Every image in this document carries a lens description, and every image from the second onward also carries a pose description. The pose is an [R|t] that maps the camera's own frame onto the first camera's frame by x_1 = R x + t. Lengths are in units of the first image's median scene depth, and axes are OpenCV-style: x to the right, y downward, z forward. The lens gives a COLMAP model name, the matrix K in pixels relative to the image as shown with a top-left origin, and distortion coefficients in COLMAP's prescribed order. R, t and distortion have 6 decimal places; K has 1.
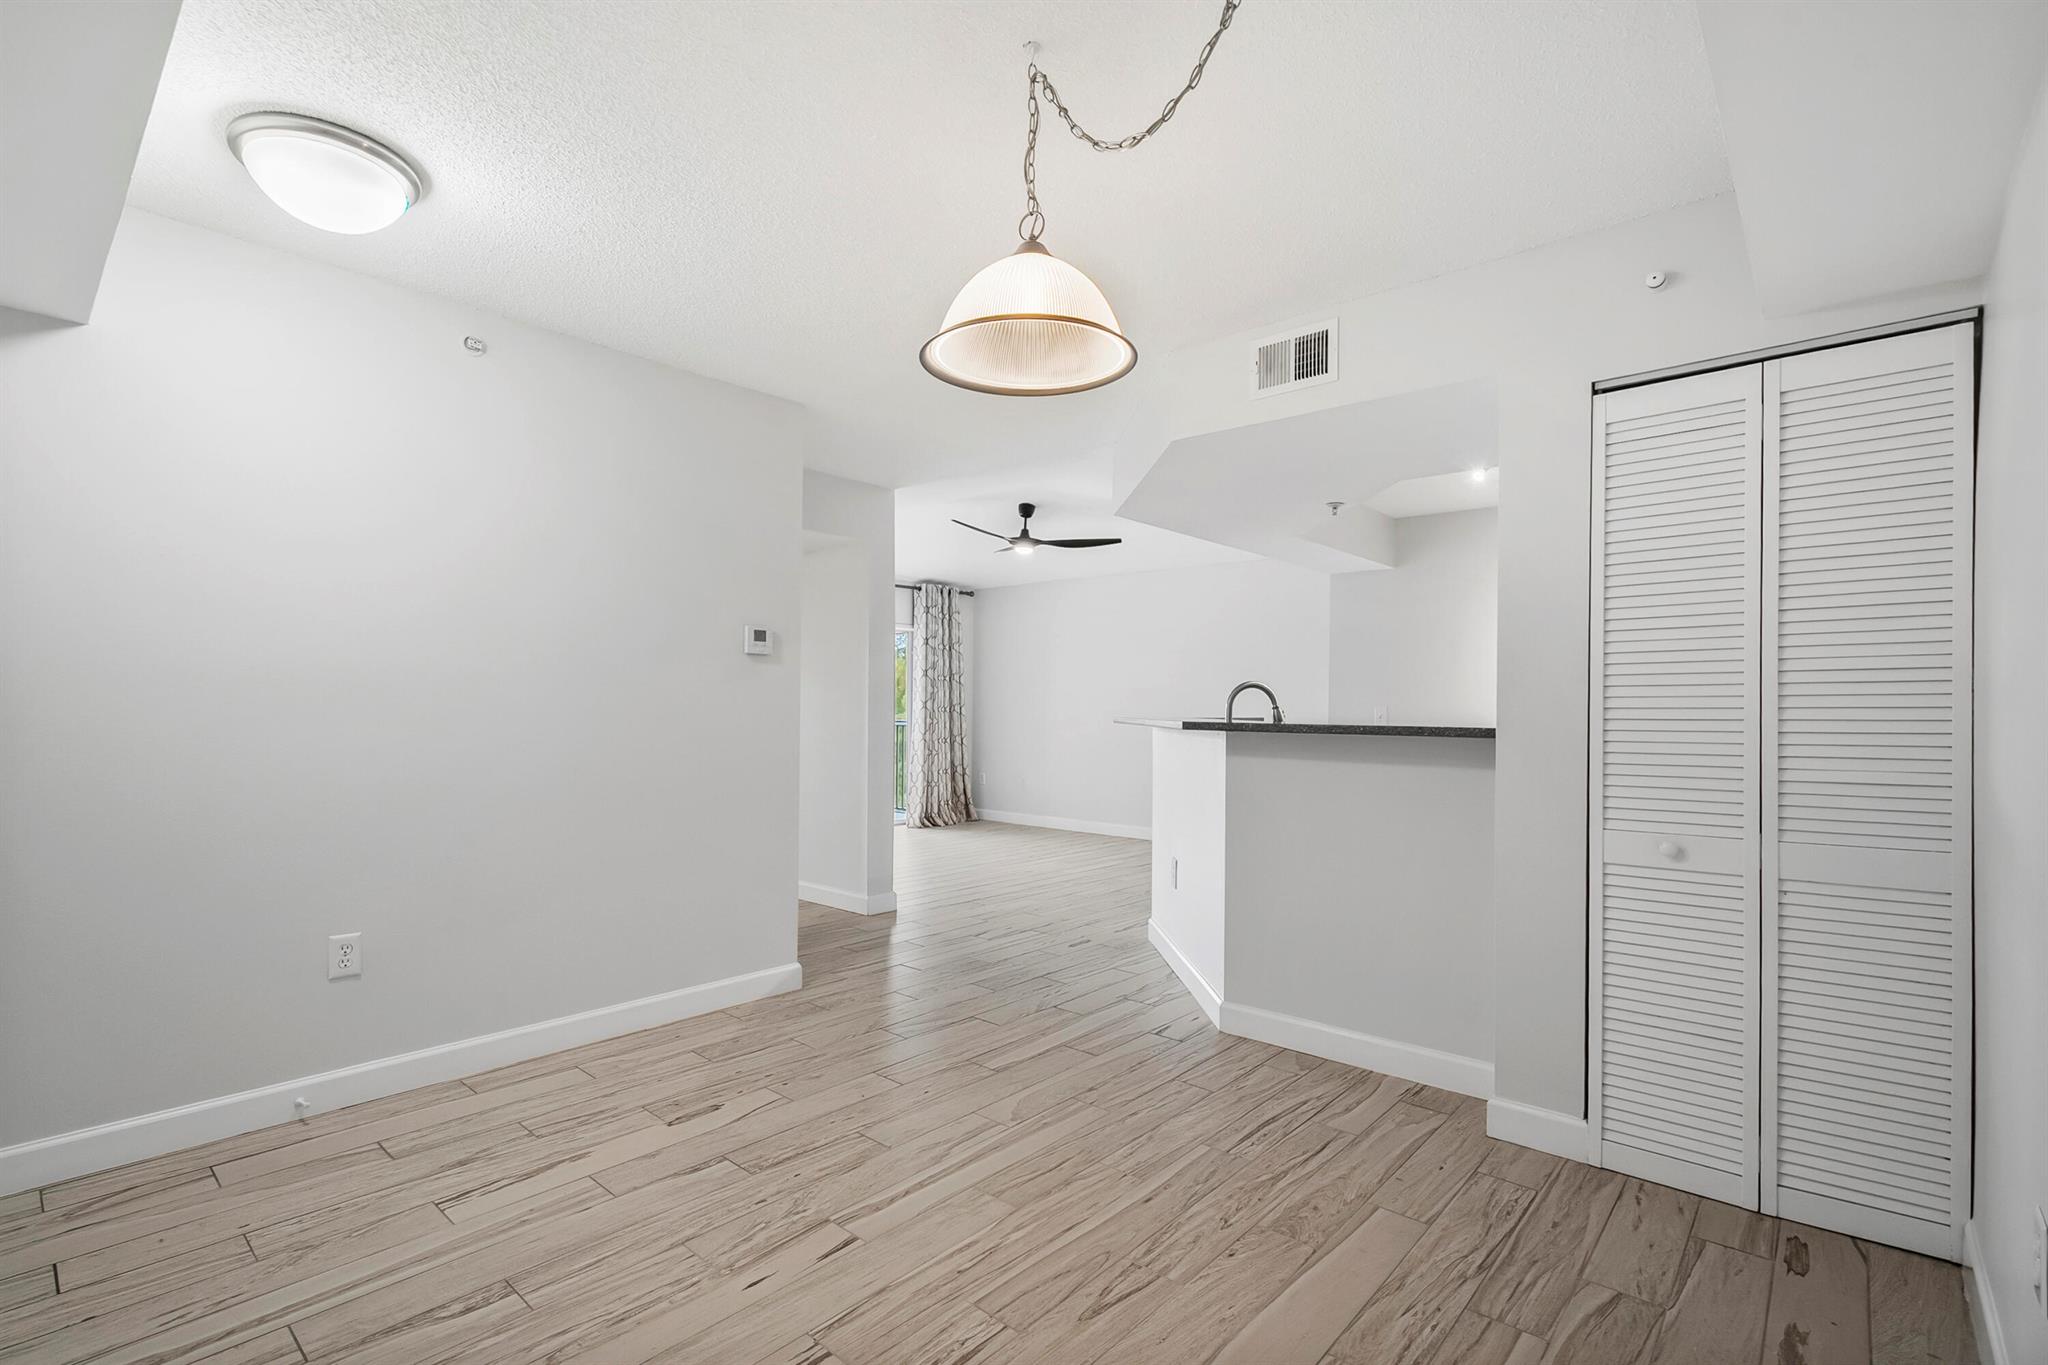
lens RADIAL K [[928.9, 0, 1004.0], [0, 928.9, 698.9], [0, 0, 1]] dist [0.000170, 0.002728]
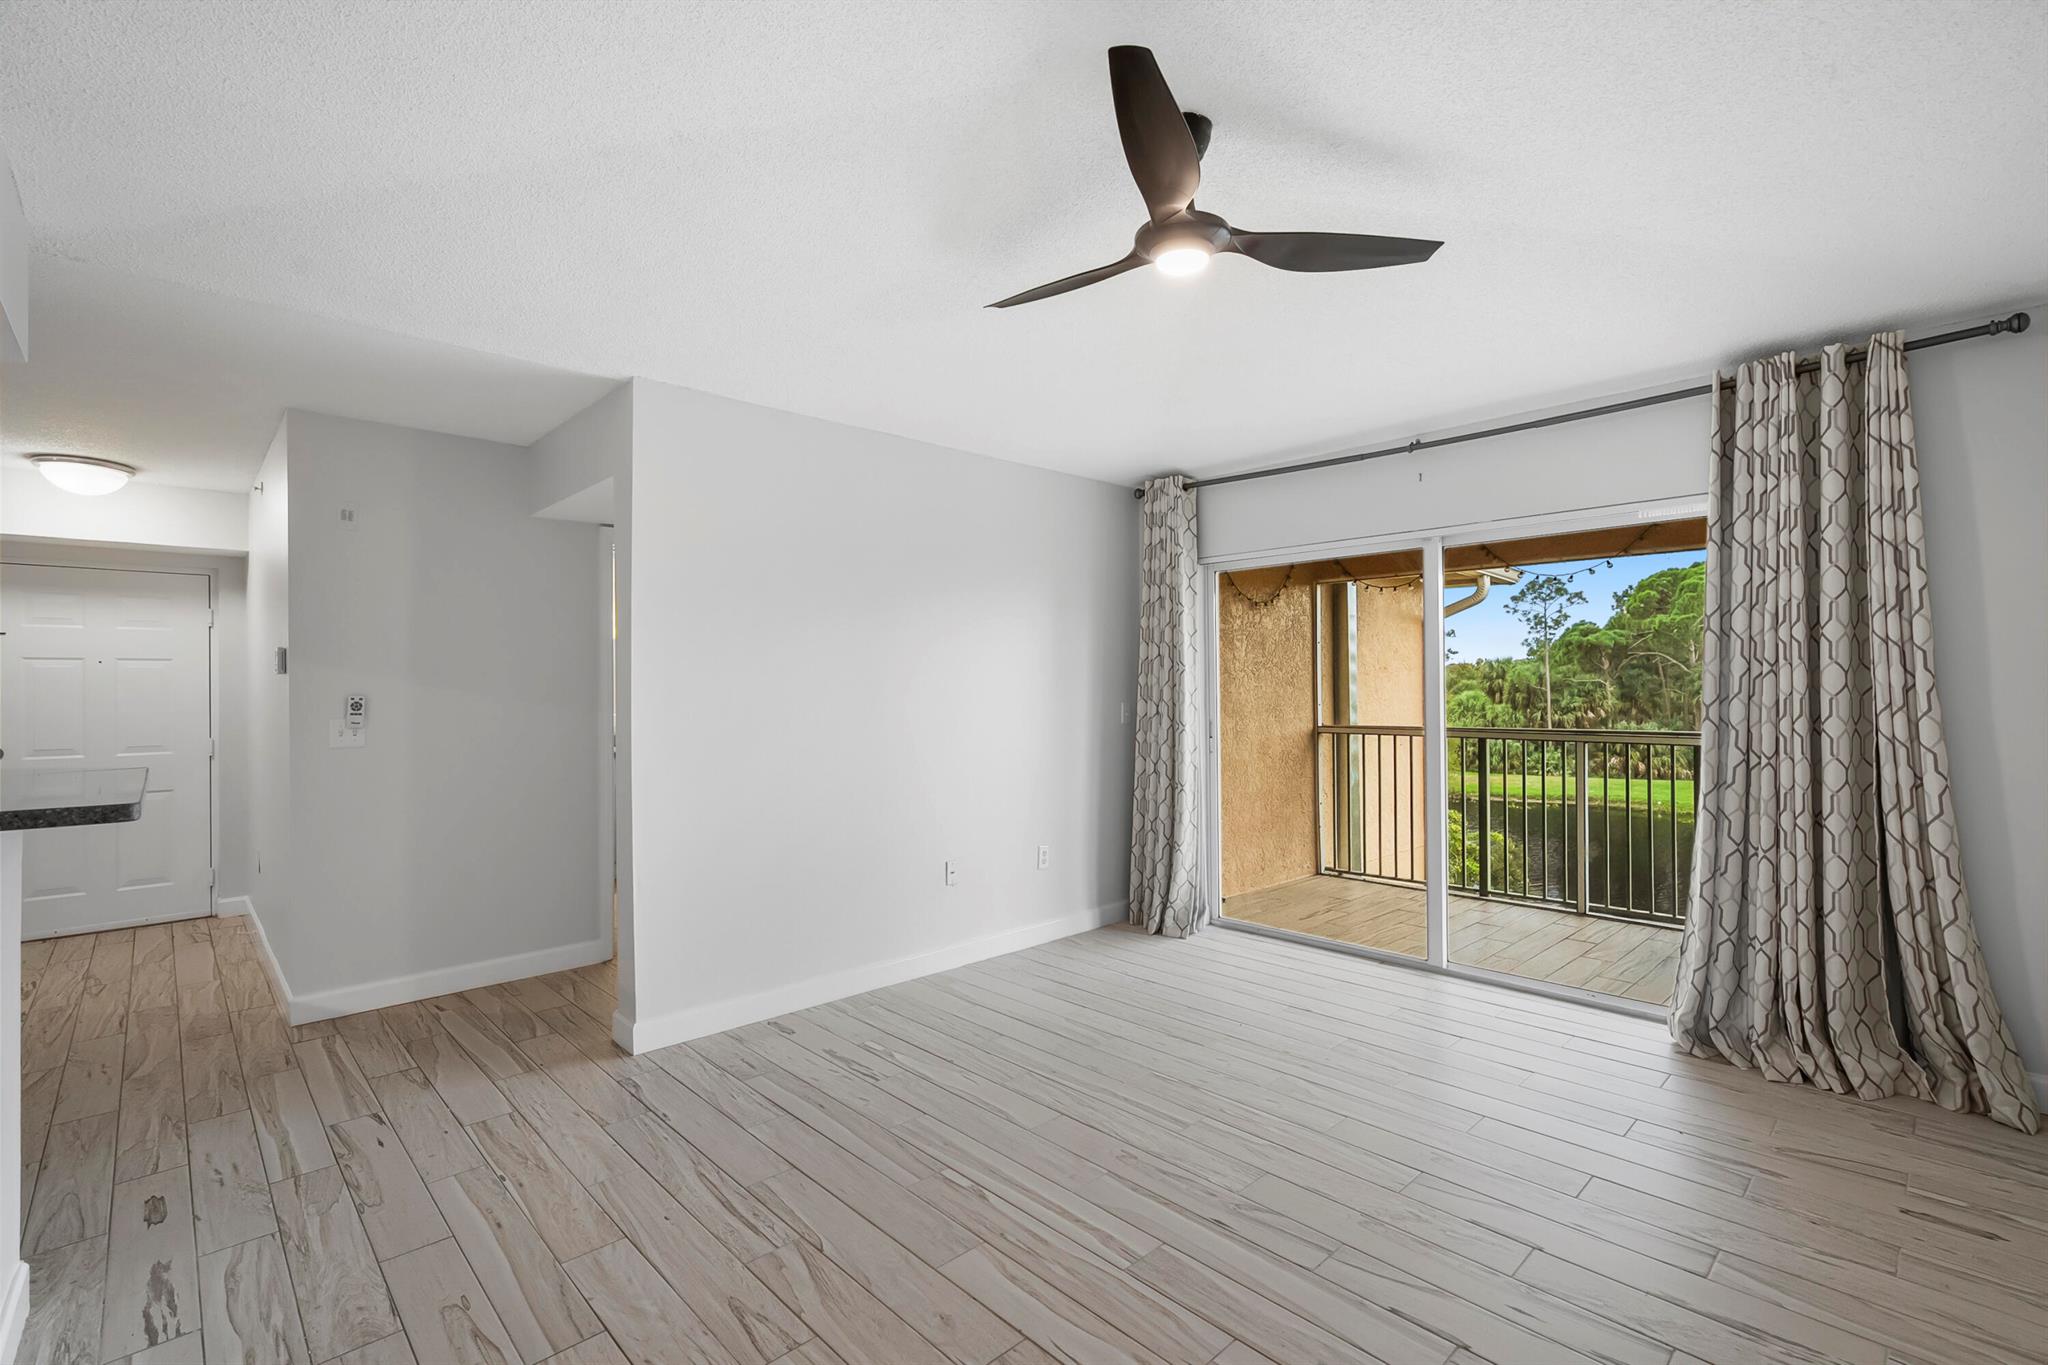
lens RADIAL K [[928.9, 0, 1053.7], [0, 928.9, 682.9], [0, 0, 1]] dist [0.000170, 0.002728]
pose [[-0.055866, -0.011424, -0.998373, 0.276832], [0.013877, 0.999829, -0.012217, -0.003797], [0.998342, -0.014536, -0.055698, 0.749717]]
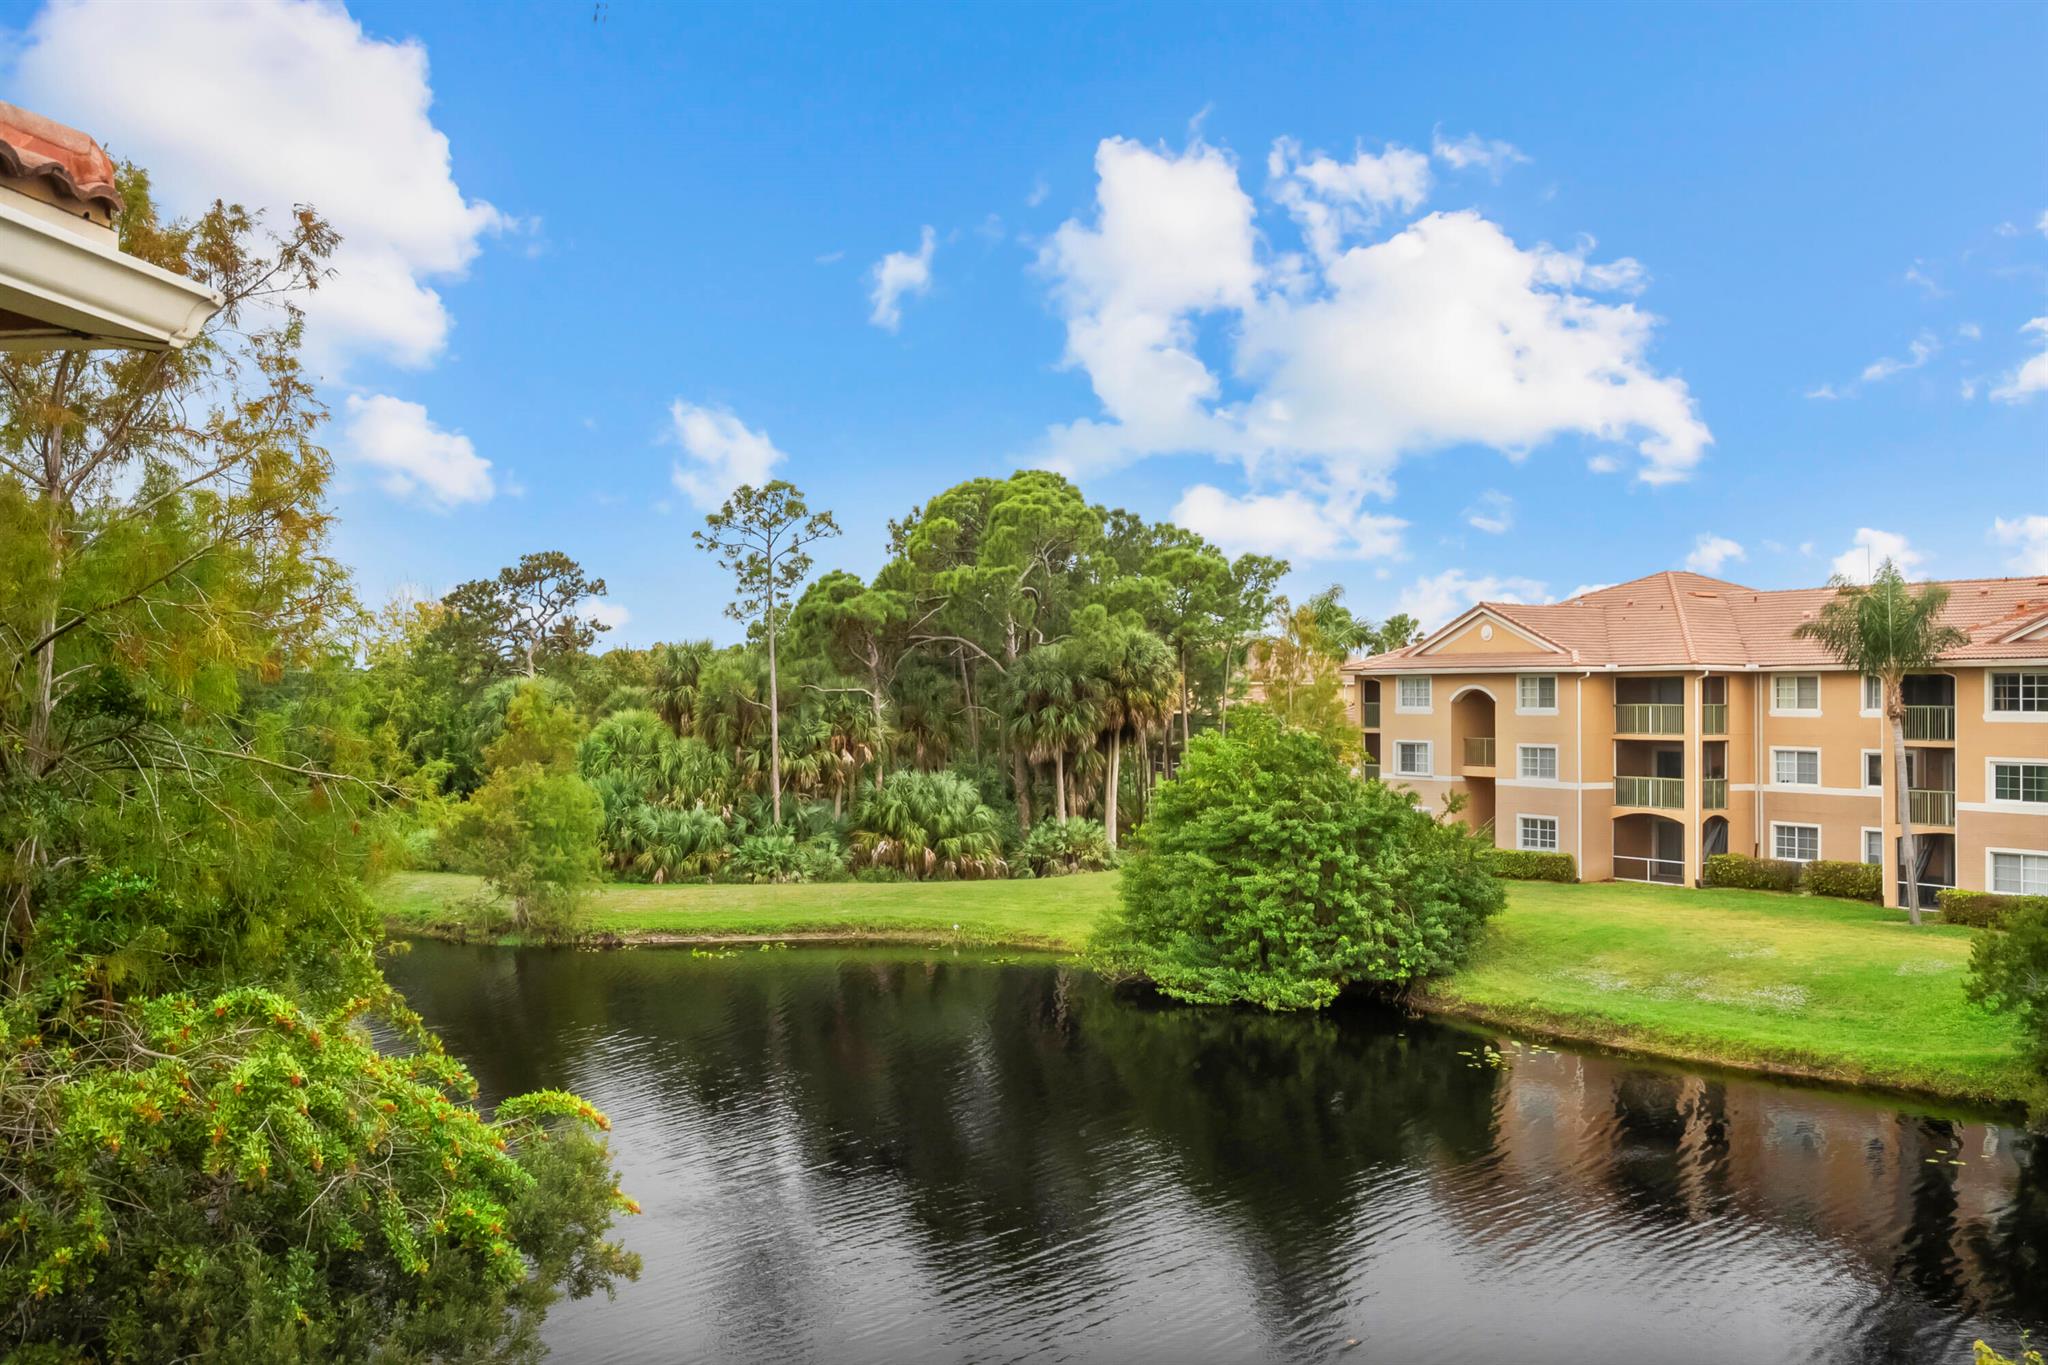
lens RADIAL K [[1972.7, 0, 1034.6], [0, 1972.7, 680.1], [0, 0, 1]] dist [-0.007588, 0.000000]
pose [[0.522889, -0.013177, -0.852299, -0.217287], [0.008831, 0.999911, -0.010041, -0.005864], [0.852355, -0.002276, 0.522959, 1.126656]]
